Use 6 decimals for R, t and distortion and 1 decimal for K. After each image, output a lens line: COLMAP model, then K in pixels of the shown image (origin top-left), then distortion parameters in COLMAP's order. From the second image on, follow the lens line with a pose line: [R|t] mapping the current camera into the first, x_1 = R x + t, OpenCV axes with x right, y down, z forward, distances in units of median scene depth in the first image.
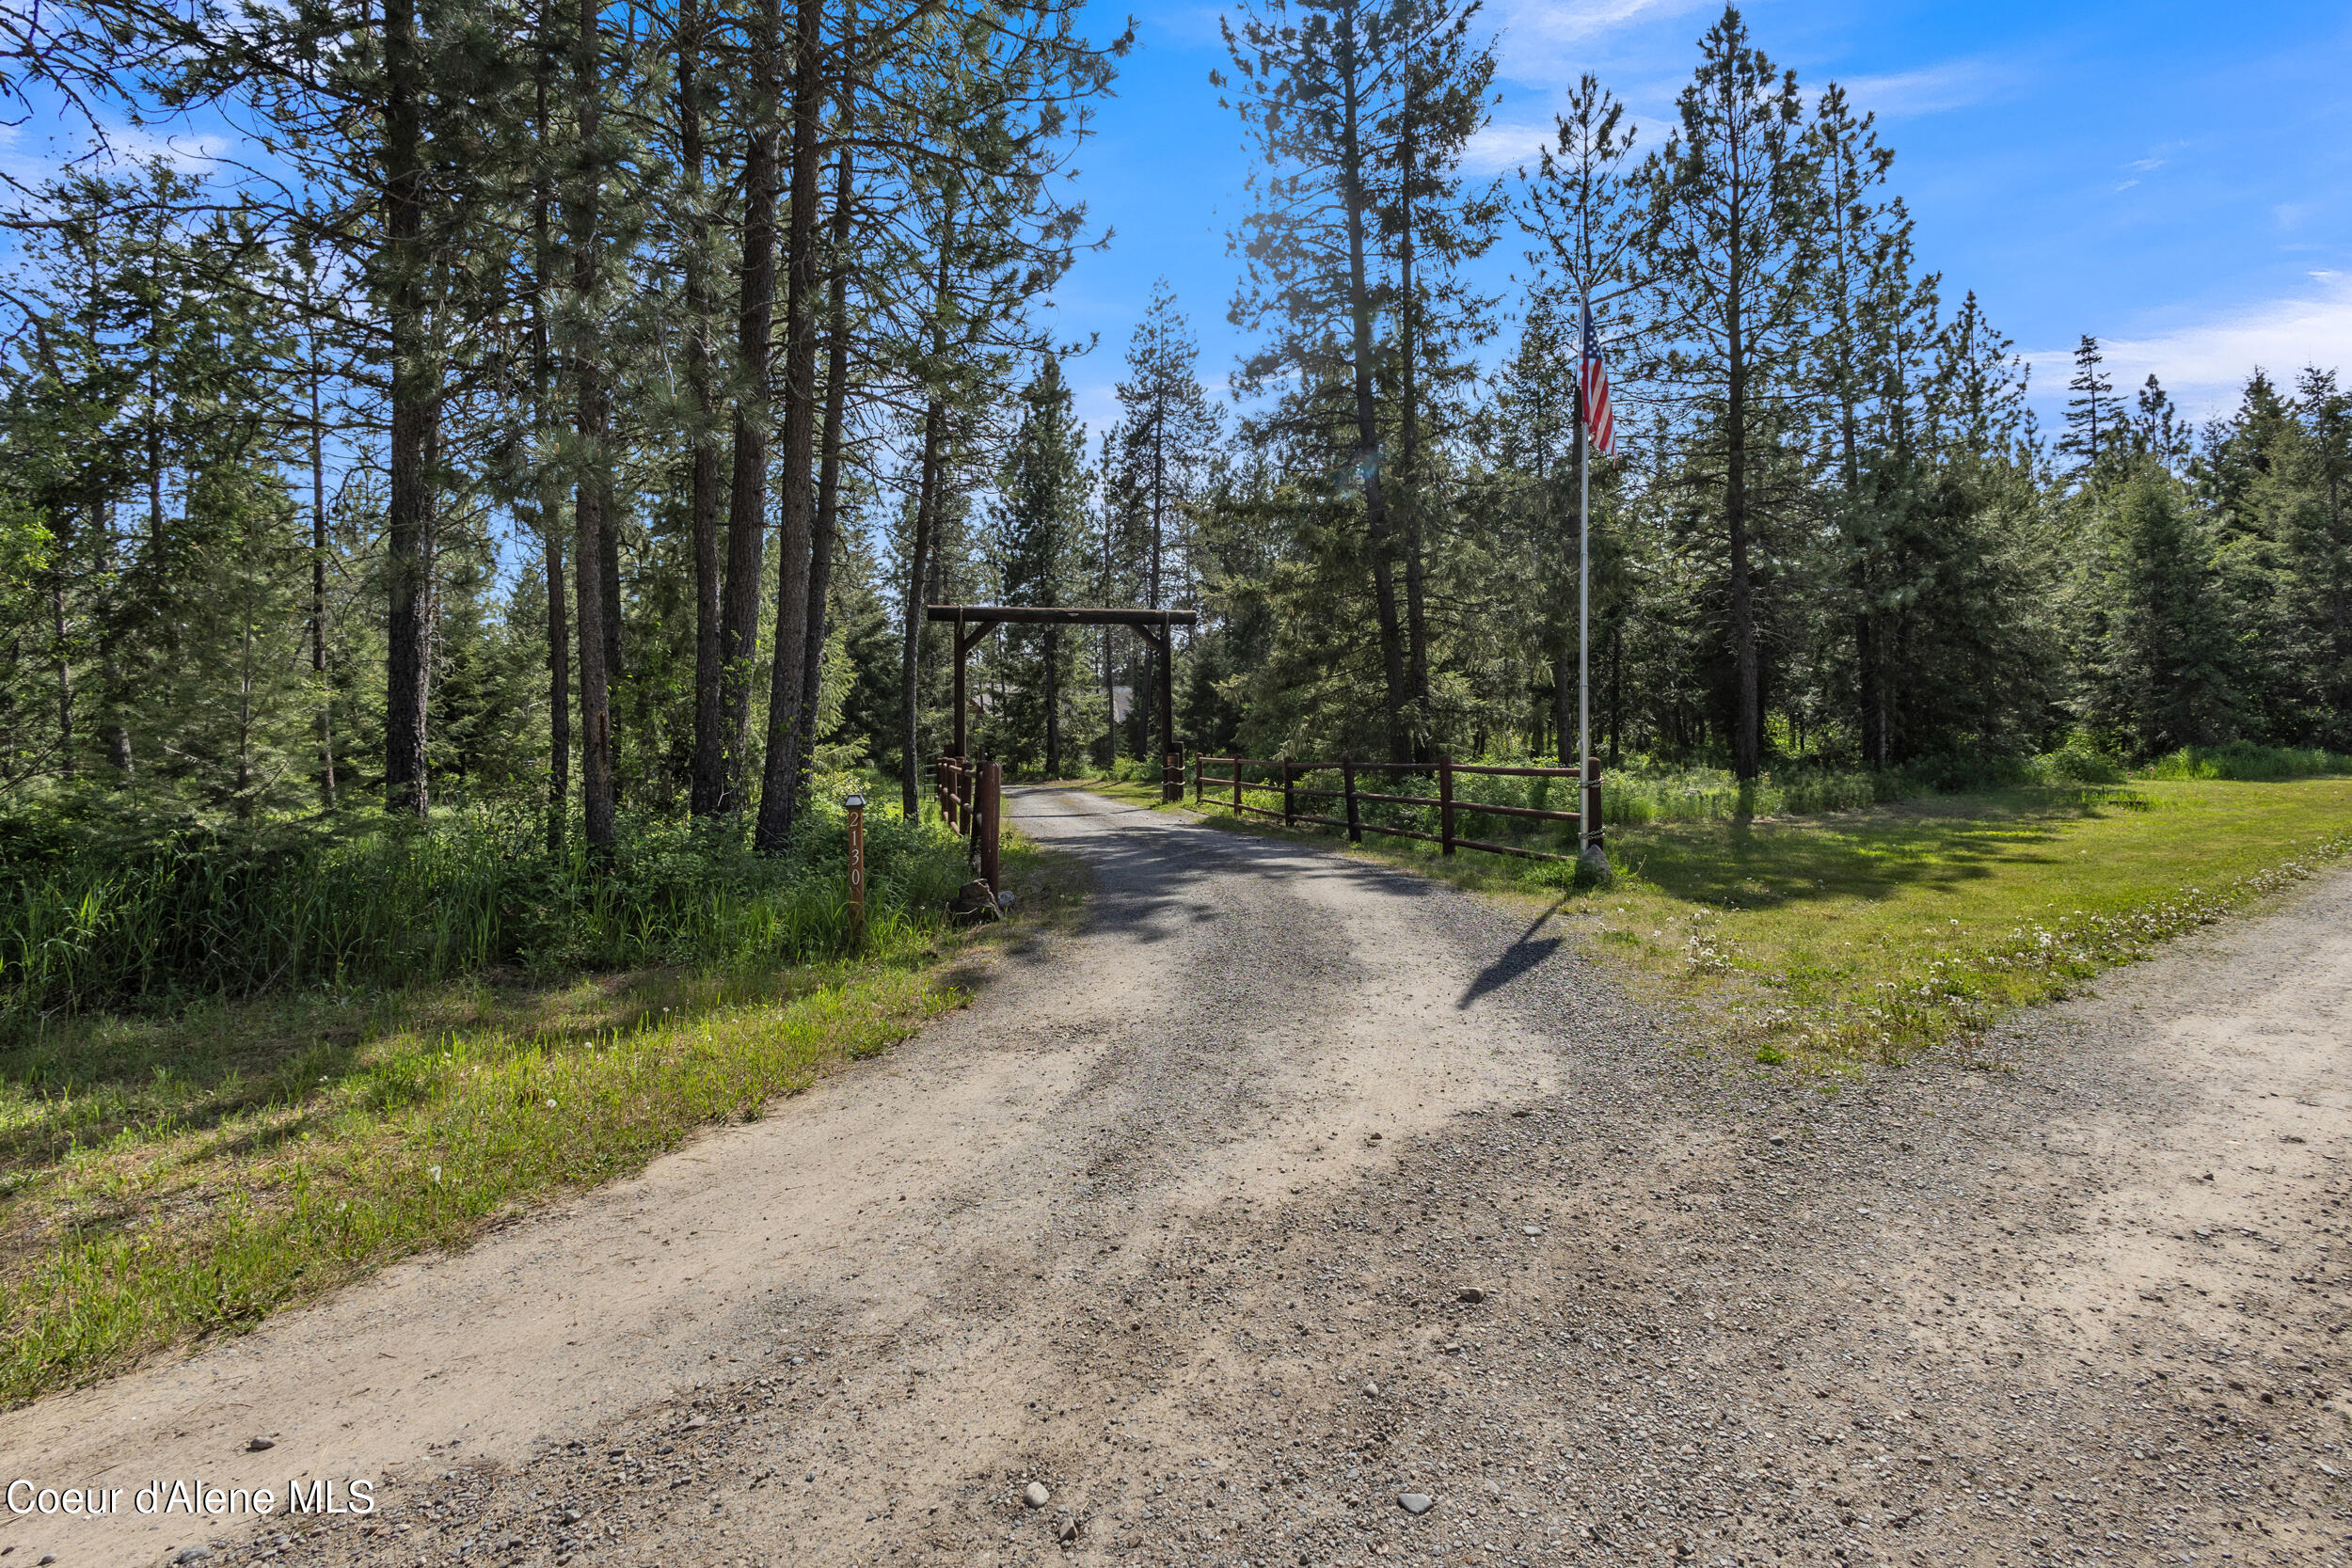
lens RADIAL K [[1093.8, 0, 1169.5], [0, 1093.8, 767.8], [0, 0, 1]] dist [0.007235, -0.000374]
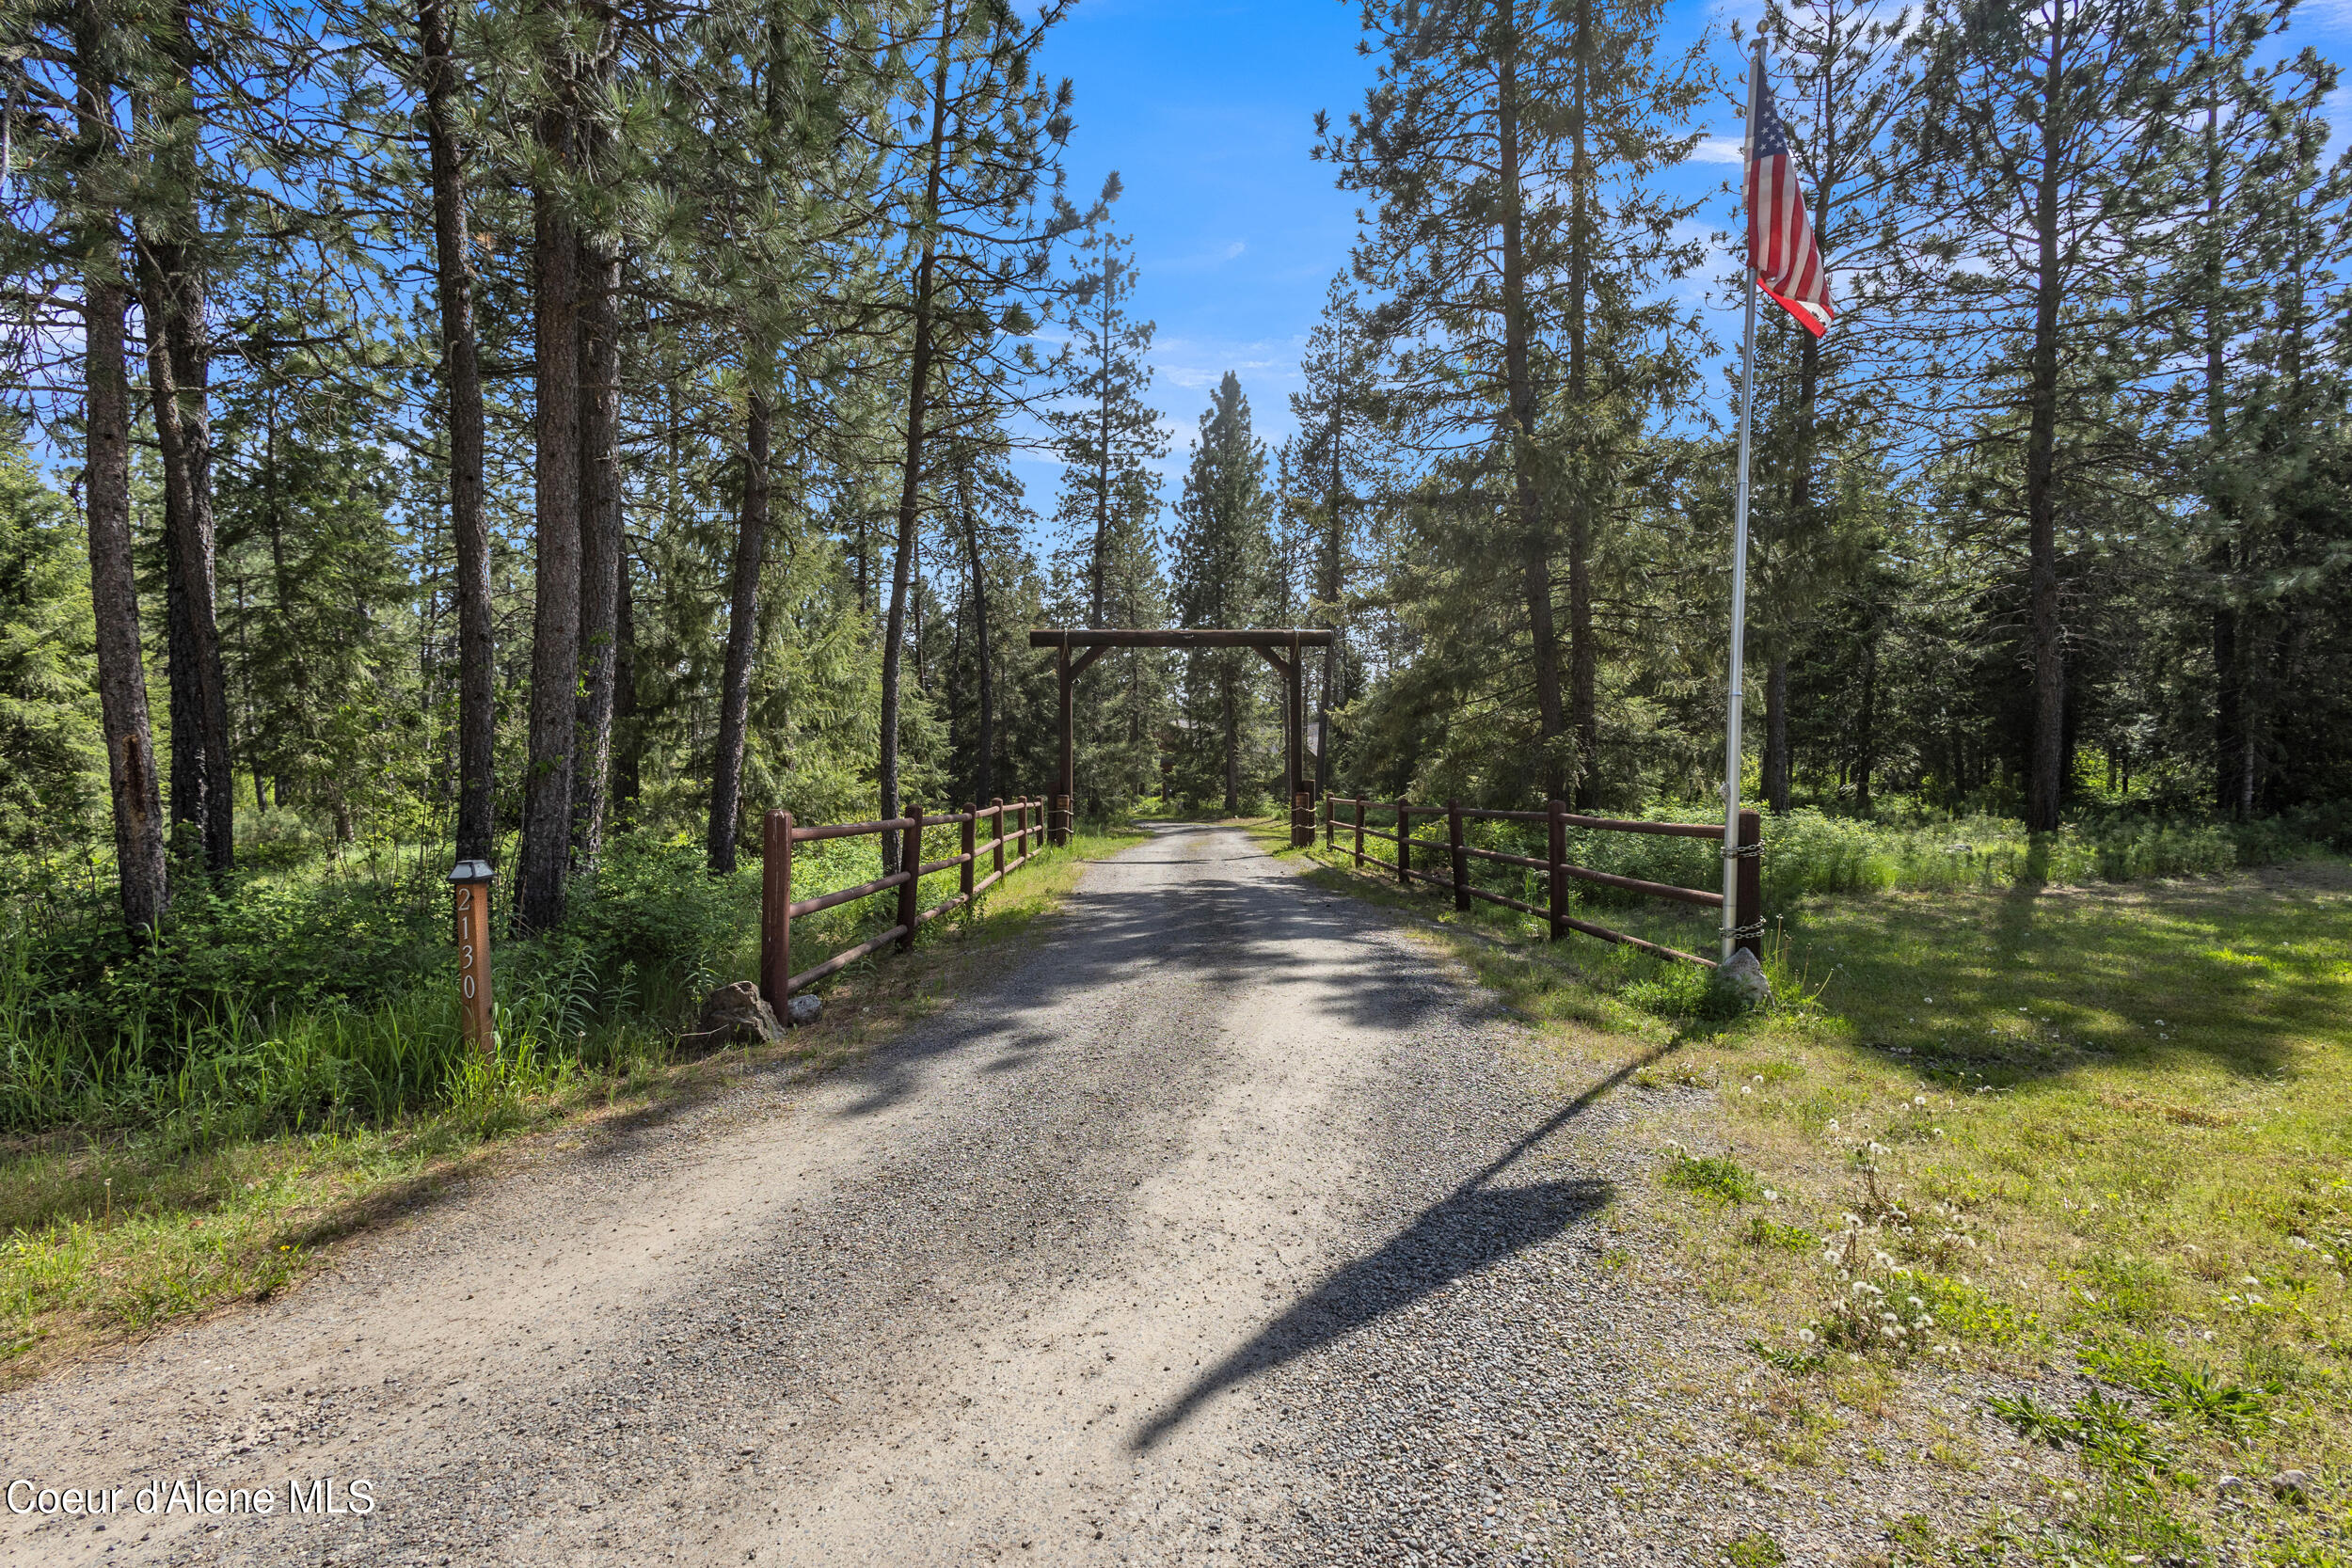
lens RADIAL K [[1061.4, 0, 1173.7], [0, 1061.4, 848.1], [0, 0, 1]] dist [0.002869, 0.000086]
pose [[0.979061, 0.018098, -0.202762, 0.079212], [-0.009533, 0.999024, 0.043138, -0.004645], [0.203345, -0.040301, 0.978277, 0.139584]]
